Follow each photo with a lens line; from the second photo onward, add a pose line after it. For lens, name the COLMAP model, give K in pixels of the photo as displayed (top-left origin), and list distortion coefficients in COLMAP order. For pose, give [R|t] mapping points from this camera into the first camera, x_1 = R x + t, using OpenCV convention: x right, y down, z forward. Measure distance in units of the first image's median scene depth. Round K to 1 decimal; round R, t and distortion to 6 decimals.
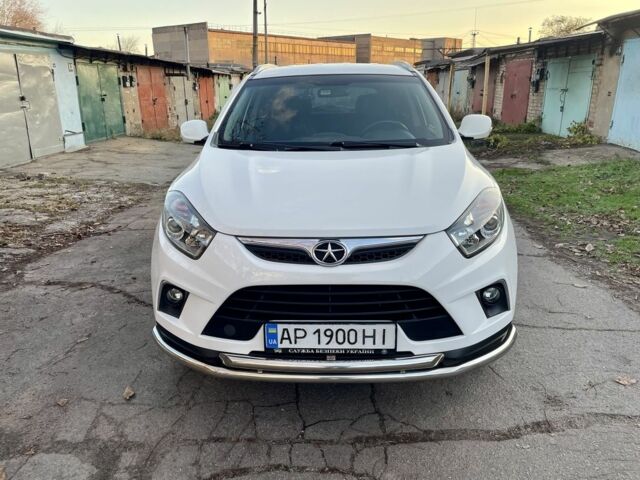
lens RADIAL K [[480.9, 0, 320.0], [0, 480.9, 240.0], [0, 0, 1]] dist [0.087037, -0.107953]
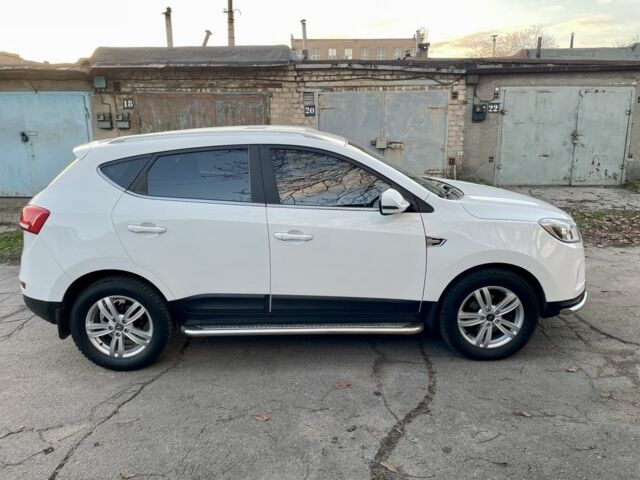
lens RADIAL K [[480.9, 0, 320.0], [0, 480.9, 240.0], [0, 0, 1]] dist [0.087037, -0.107953]
pose [[-0.039746, -0.237172, 0.970654, -2.002248], [0.317304, 0.918145, 0.237335, -0.708674], [-0.947491, 0.317426, 0.038763, 1.868158]]
